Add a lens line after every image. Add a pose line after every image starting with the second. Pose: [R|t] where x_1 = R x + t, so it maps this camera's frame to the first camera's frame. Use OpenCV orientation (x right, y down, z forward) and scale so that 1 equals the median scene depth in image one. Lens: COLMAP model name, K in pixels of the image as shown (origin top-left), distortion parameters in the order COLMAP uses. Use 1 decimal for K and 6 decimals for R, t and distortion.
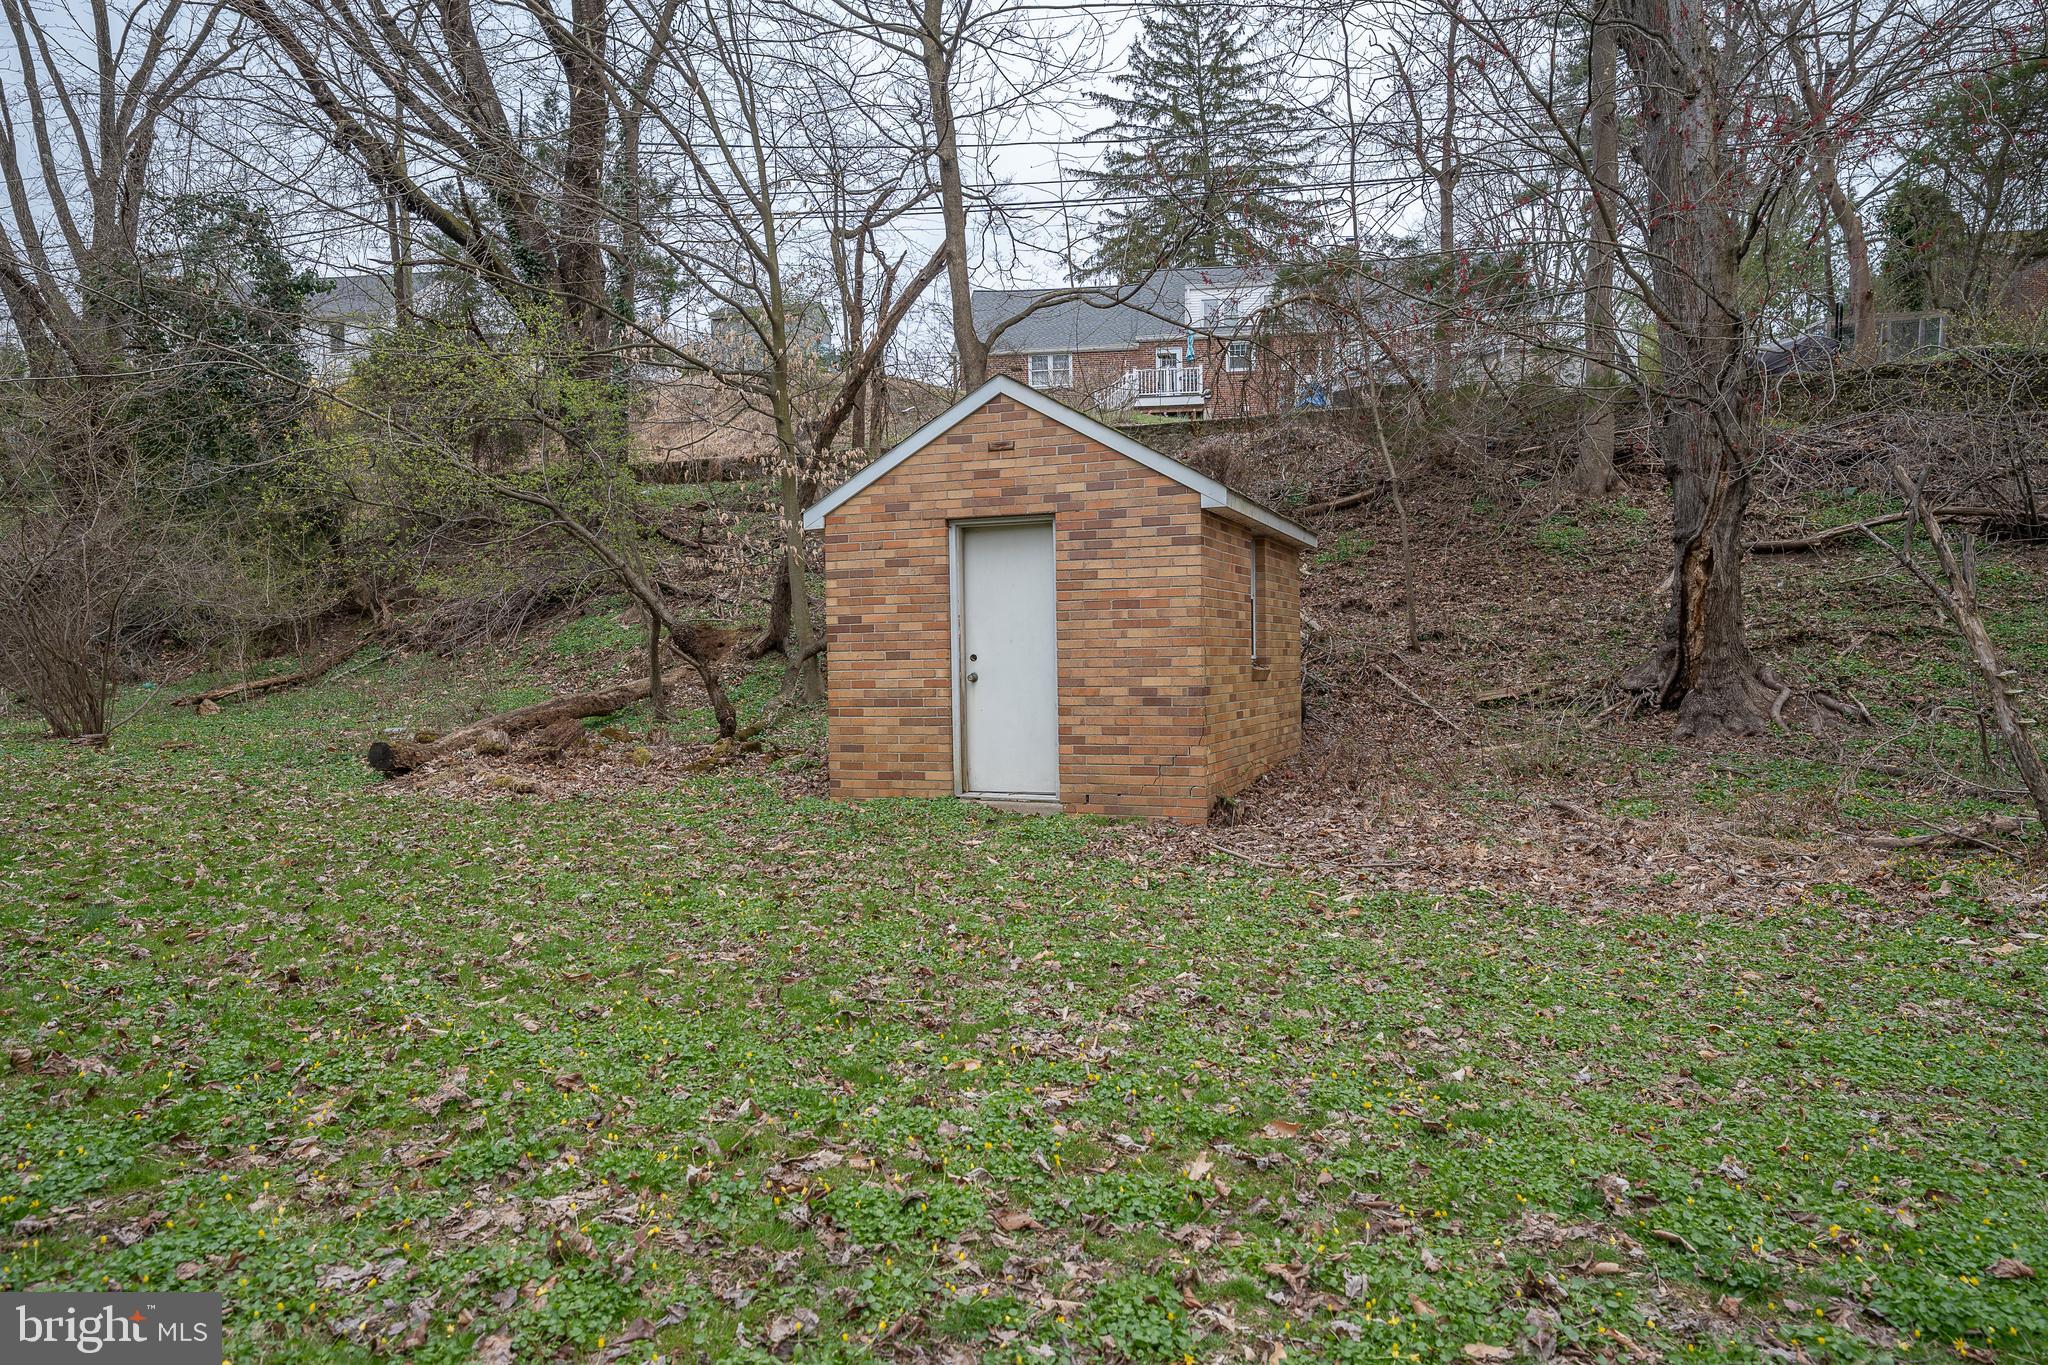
lens RADIAL K [[1320.6, 0, 1024.0], [0, 1320.6, 682.5], [0, 0, 1]] dist [-0.004996, -0.003181]
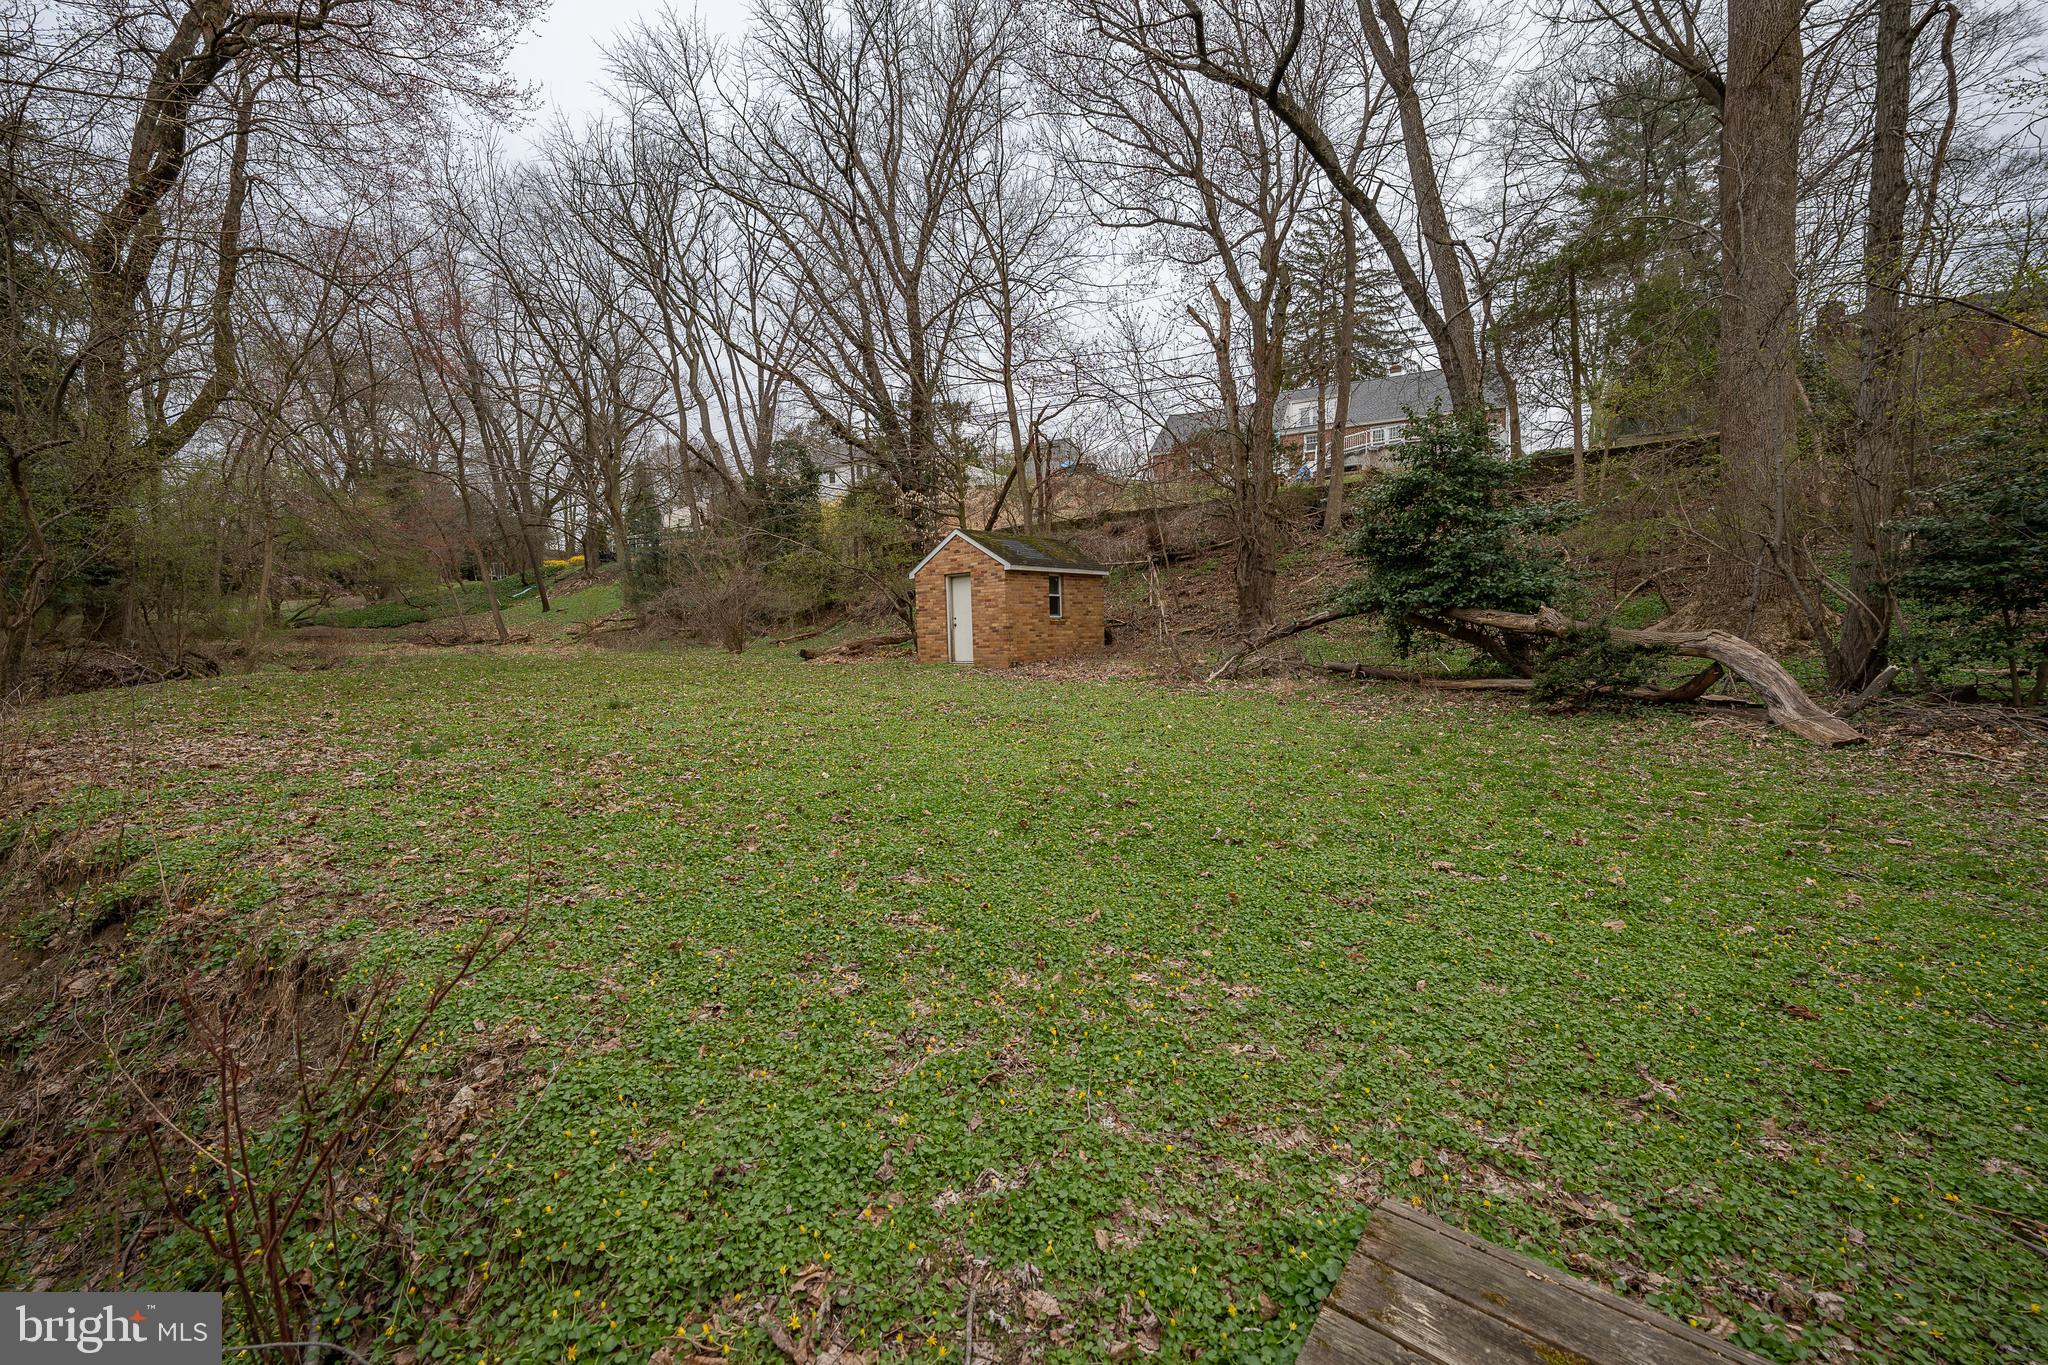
lens RADIAL K [[834.4, 0, 1024.0], [0, 834.4, 682.5], [0, 0, 1]] dist [0.000157, 0.000005]
pose [[0.942323, 0.006265, -0.334646, 0.780031], [0.010814, 0.998733, 0.049148, 0.037277], [0.334530, -0.049932, 0.941061, -0.815047]]
